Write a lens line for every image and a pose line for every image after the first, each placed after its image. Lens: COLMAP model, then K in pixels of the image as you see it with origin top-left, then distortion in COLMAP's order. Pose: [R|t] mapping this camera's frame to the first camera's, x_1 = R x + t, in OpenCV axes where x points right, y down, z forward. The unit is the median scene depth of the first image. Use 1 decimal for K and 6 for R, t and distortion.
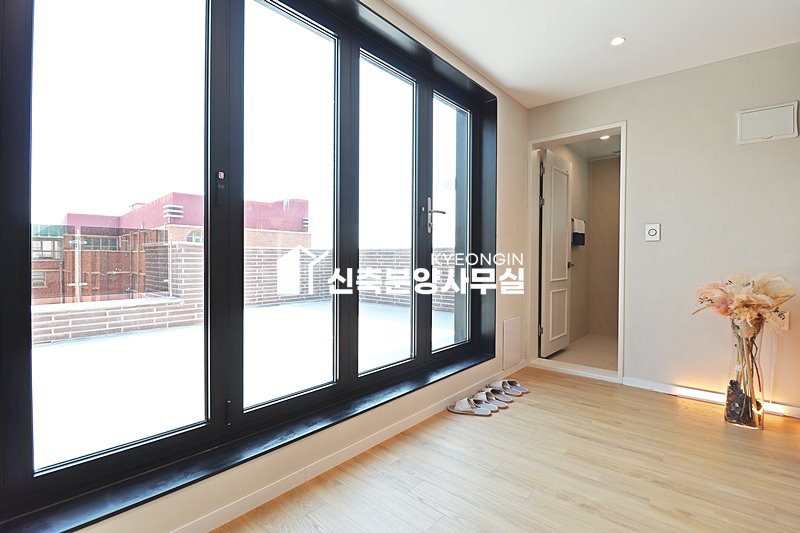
lens RADIAL K [[373.4, 0, 399.6], [0, 373.4, 264.8], [0, 0, 1]] dist [-0.000777, -0.000817]
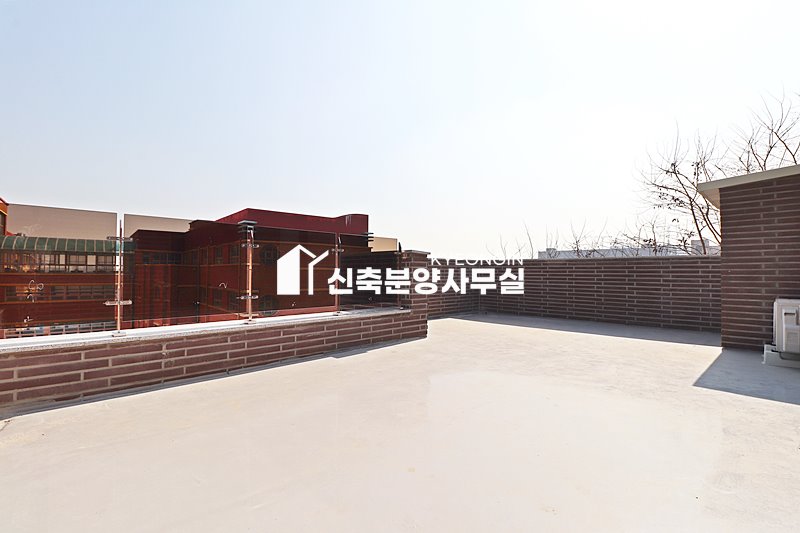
lens RADIAL K [[373.4, 0, 400.4], [0, 373.4, 267.8], [0, 0, 1]] dist [-0.000777, -0.000817]
pose [[0.997285, -0.001654, -0.073625, -0.536411], [-0.000638, 0.999516, -0.031097, 0.013845], [0.073640, 0.031060, 0.996801, 0.033922]]
